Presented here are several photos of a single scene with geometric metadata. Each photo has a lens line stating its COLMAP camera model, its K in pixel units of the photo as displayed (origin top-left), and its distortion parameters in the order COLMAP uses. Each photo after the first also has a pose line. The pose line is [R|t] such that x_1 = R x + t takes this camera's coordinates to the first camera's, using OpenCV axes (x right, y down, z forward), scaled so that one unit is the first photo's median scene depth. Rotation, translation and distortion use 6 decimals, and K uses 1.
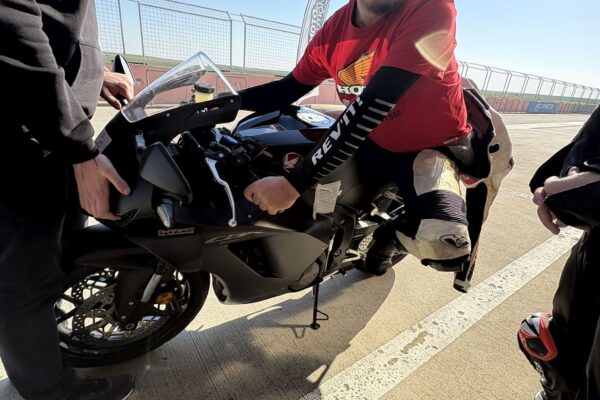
lens RADIAL K [[336.4, 0, 292.1], [0, 336.4, 199.5], [0, 0, 1]] dist [-0.010971, -0.004977]
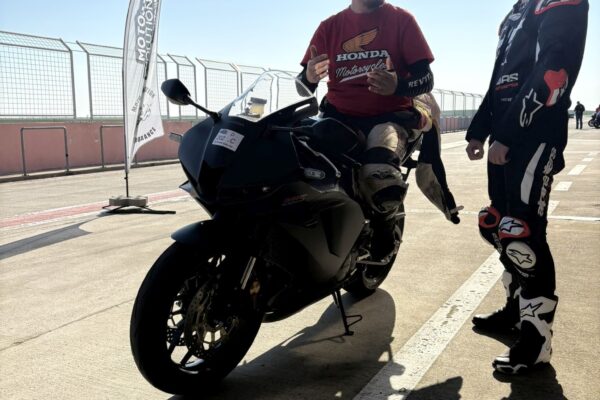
lens RADIAL K [[632.2, 0, 292.0], [0, 632.2, 202.2], [0, 0, 1]] dist [0.016625, 0.000000]
pose [[0.901440, -0.155026, 0.404193, -0.783822], [0.237384, 0.957803, -0.162057, 0.286912], [-0.362014, 0.242034, 0.900203, -0.644019]]
